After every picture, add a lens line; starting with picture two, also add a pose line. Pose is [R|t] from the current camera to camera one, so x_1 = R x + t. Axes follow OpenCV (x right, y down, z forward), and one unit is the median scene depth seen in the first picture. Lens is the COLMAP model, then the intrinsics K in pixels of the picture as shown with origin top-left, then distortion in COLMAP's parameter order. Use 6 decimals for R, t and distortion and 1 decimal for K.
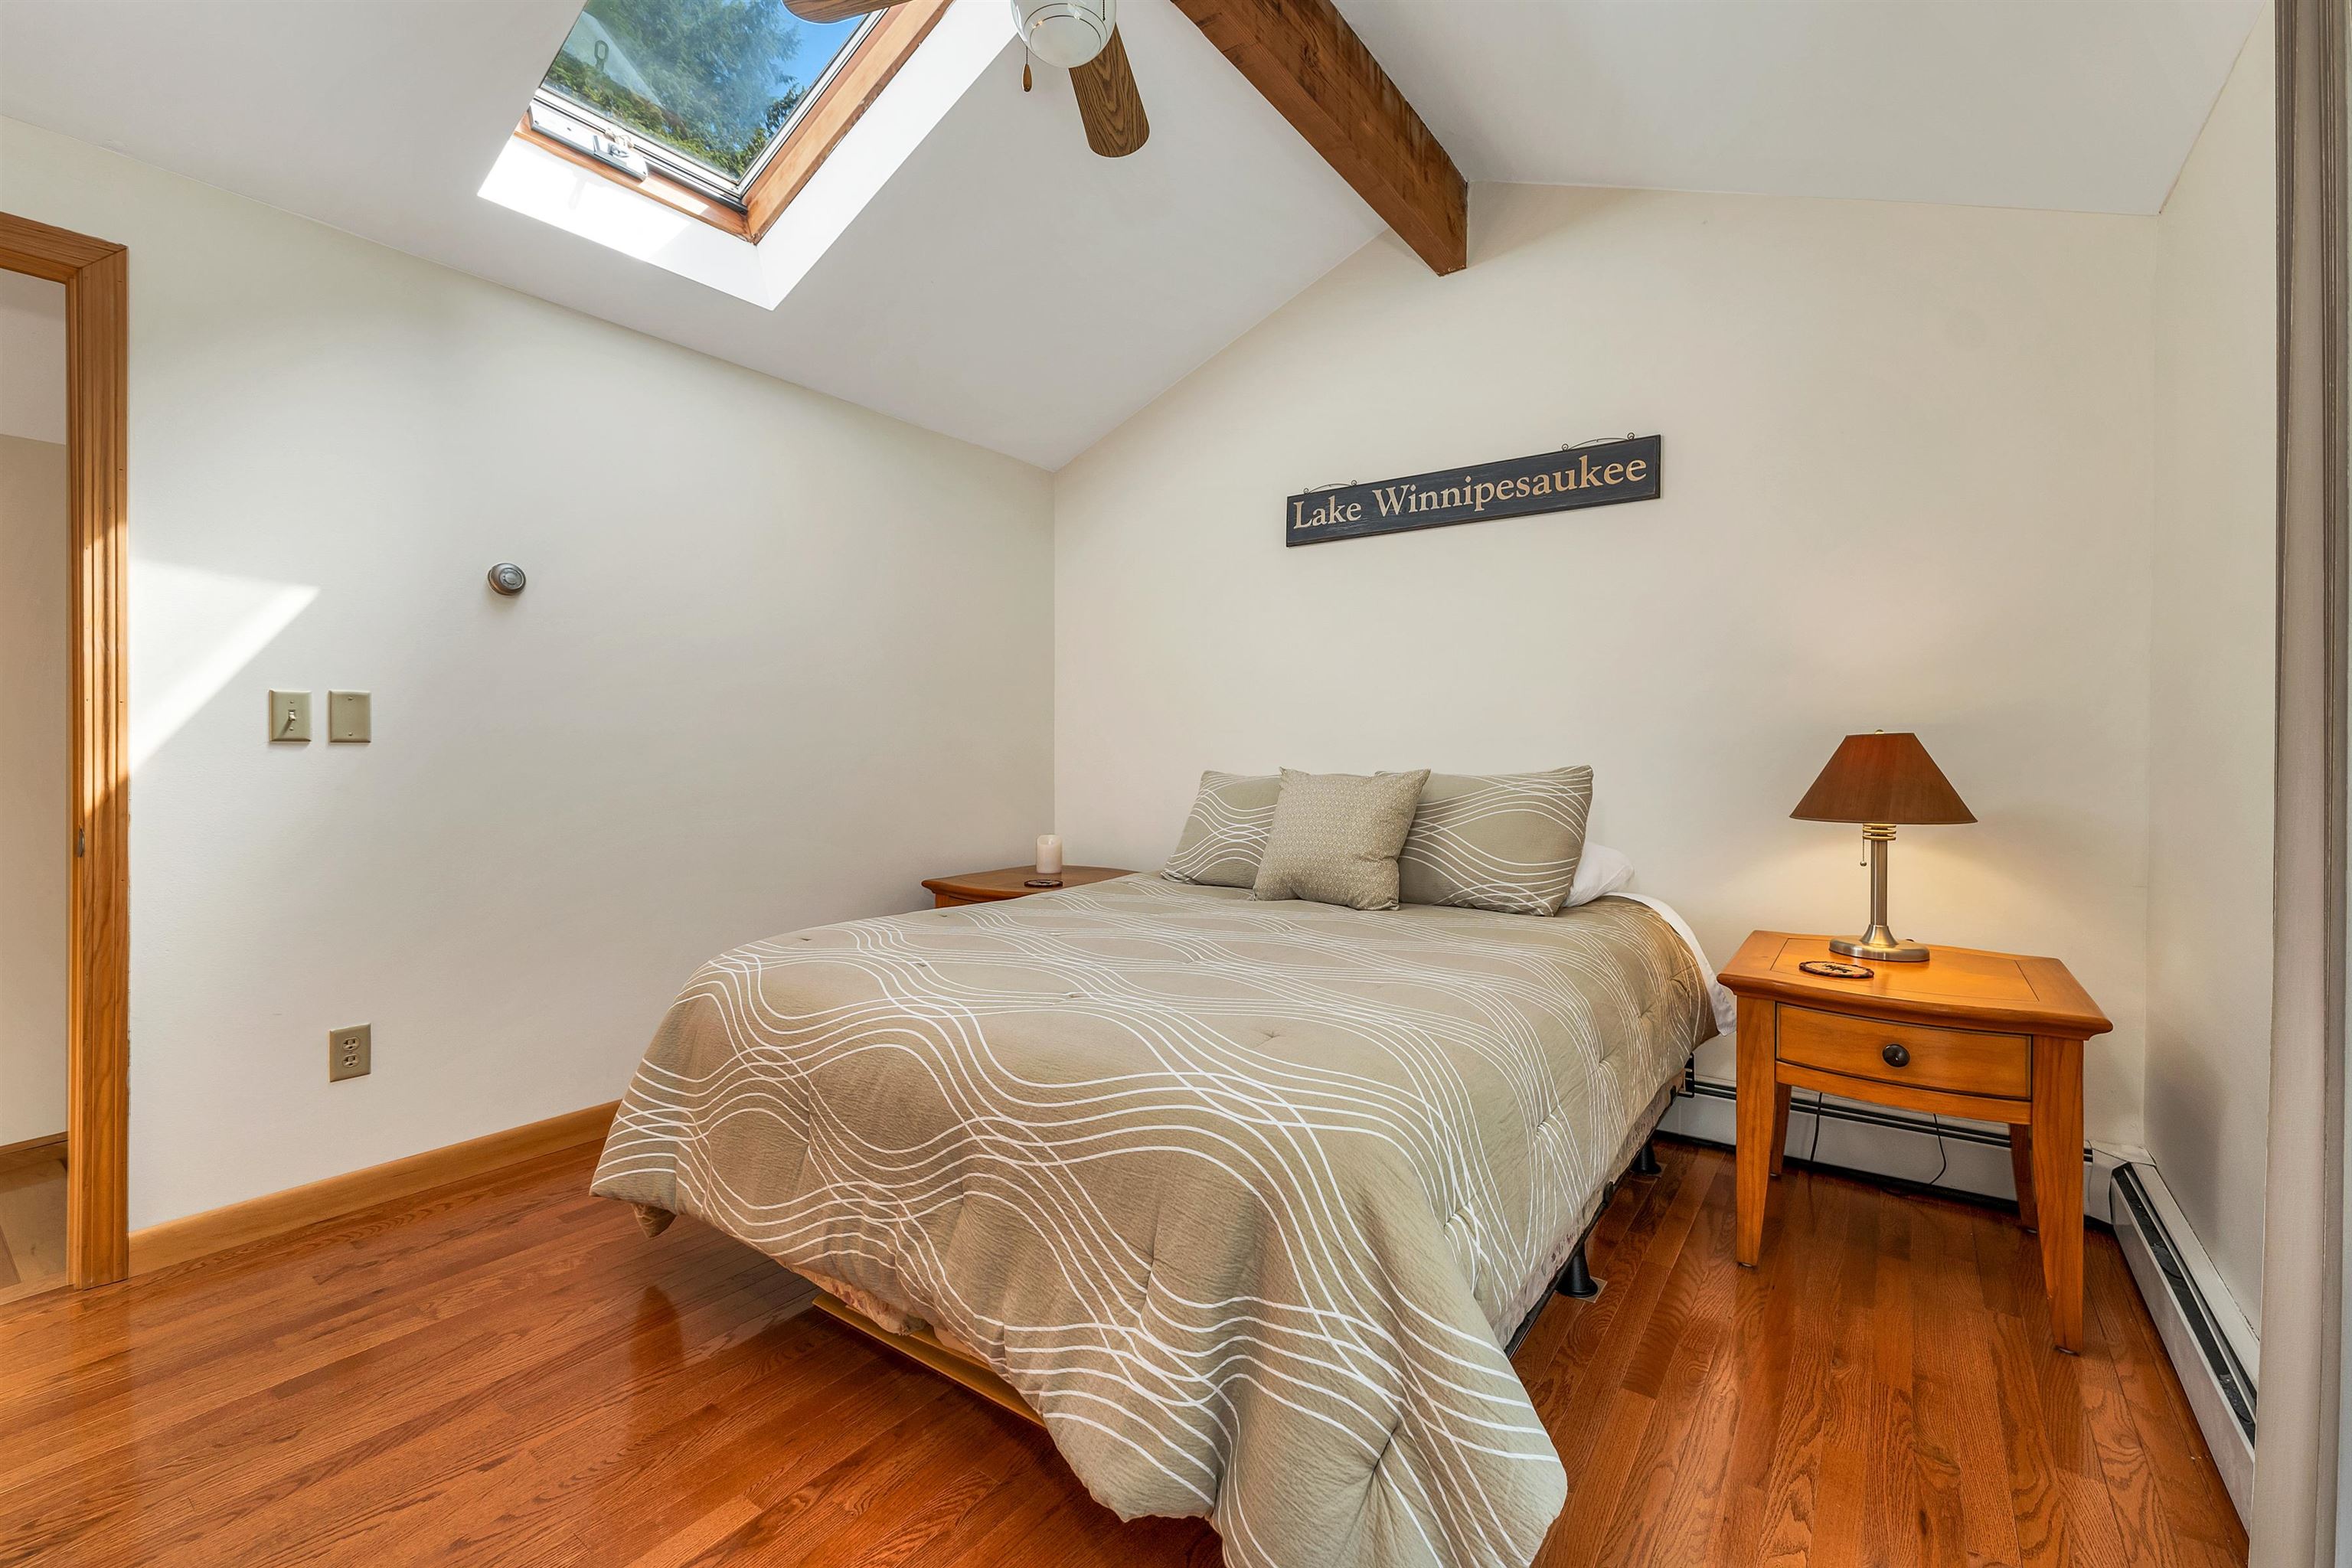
lens RADIAL K [[987.6, 0, 1184.8], [0, 987.6, 773.0], [0, 0, 1]] dist [0.001659, -0.000804]
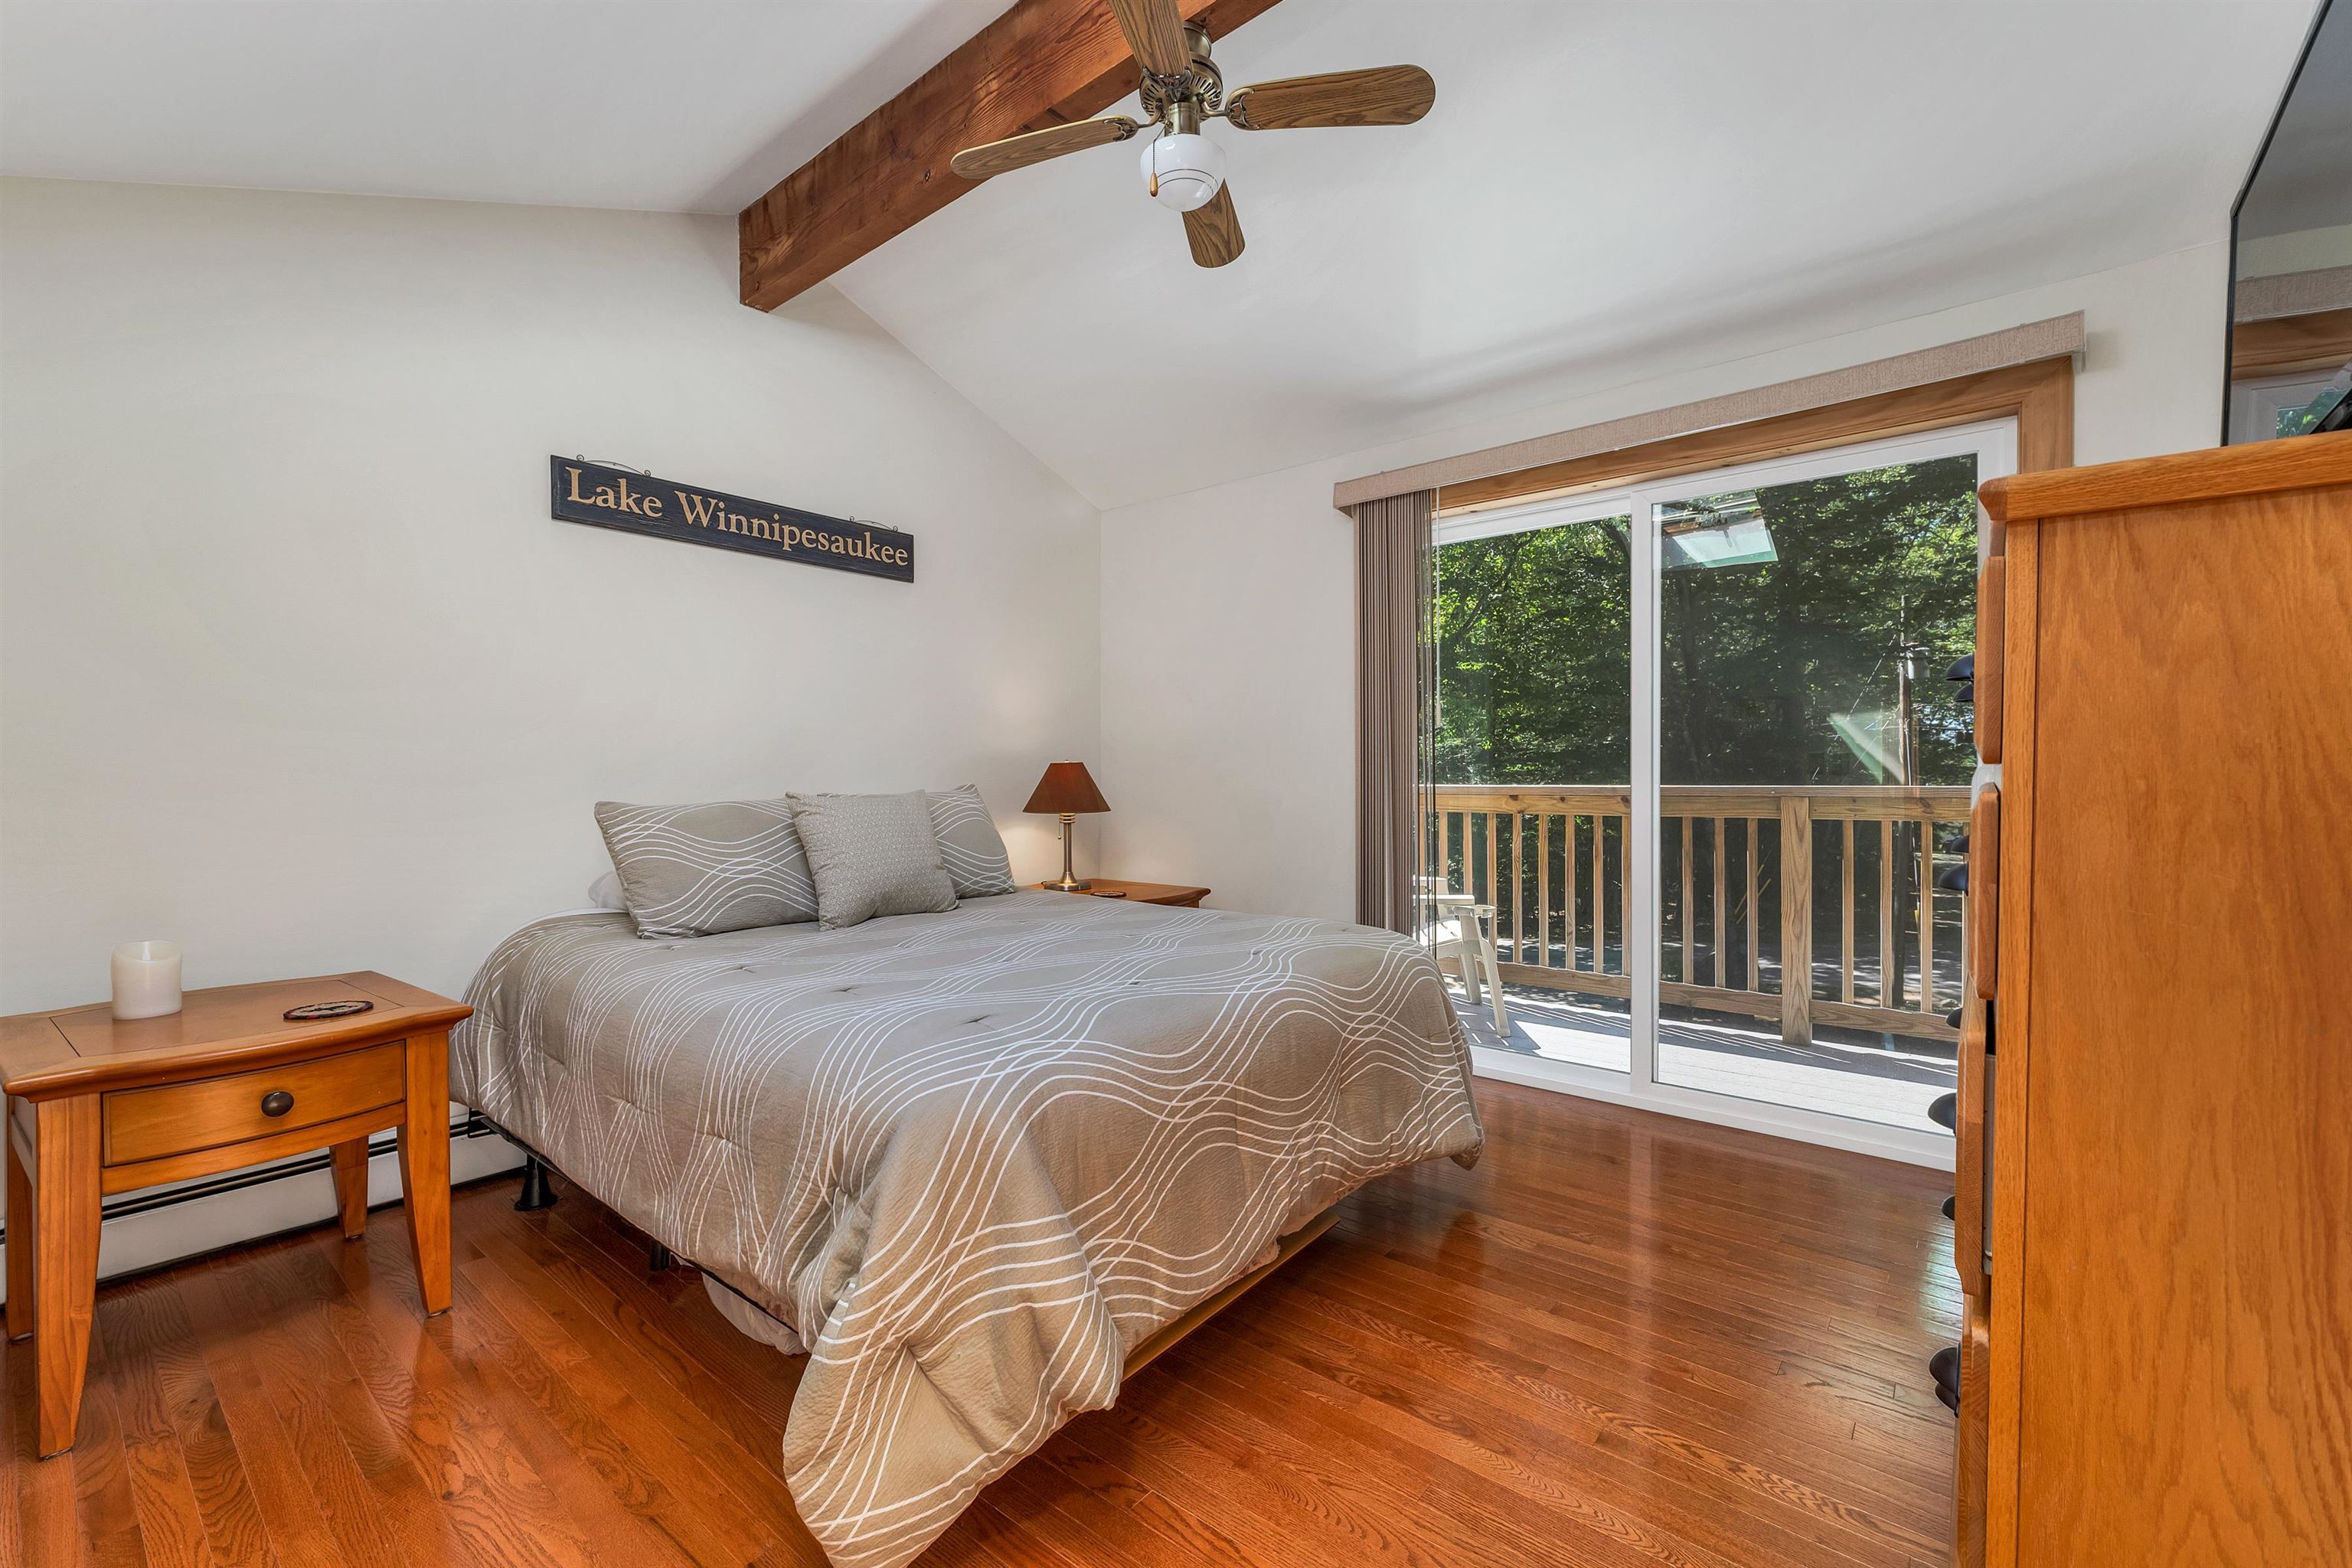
lens RADIAL K [[963.9, 0, 1184.0], [0, 963.9, 785.6], [0, 0, 1]] dist [0.000198, -0.000115]
pose [[0.062838, -0.017989, 0.997862, -0.888681], [0.026240, 0.999522, 0.016367, -0.018299], [-0.997679, 0.025156, 0.063280, 0.622180]]
